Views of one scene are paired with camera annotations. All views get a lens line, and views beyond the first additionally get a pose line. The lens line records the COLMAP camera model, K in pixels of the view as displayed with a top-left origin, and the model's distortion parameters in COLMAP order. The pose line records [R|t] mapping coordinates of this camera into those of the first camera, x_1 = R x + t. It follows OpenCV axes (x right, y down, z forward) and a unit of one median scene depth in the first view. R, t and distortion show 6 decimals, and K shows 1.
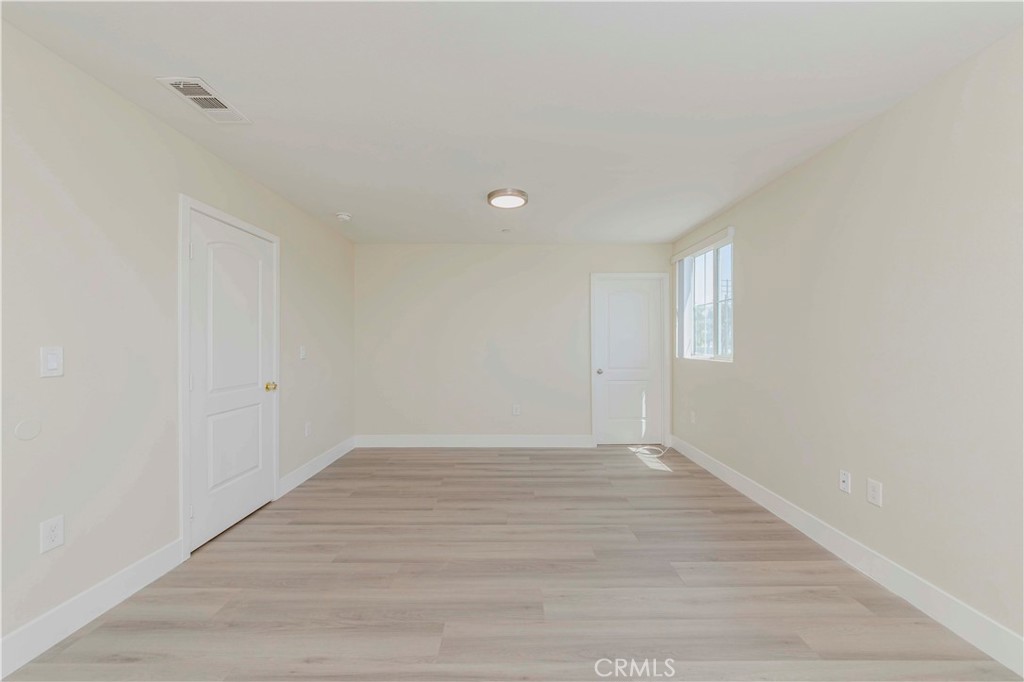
lens RADIAL K [[397.7, 0, 512.5], [0, 397.7, 346.8], [0, 0, 1]] dist [0.000533, -0.000271]
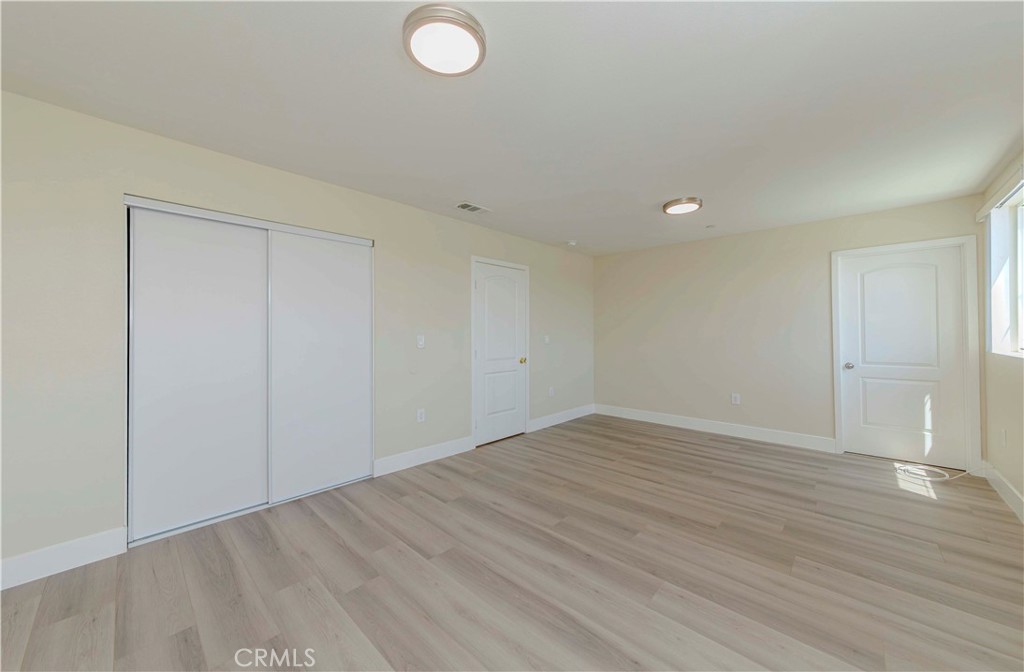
lens RADIAL K [[368.5, 0, 512.0], [0, 368.5, 336.0], [0, 0, 1]] dist [0.000125, 0.000045]
pose [[0.726833, 0.002890, -0.686808, 0.373147], [-0.003732, 0.999993, 0.000258, 0.000627], [0.686804, 0.002376, 0.726839, -0.106082]]
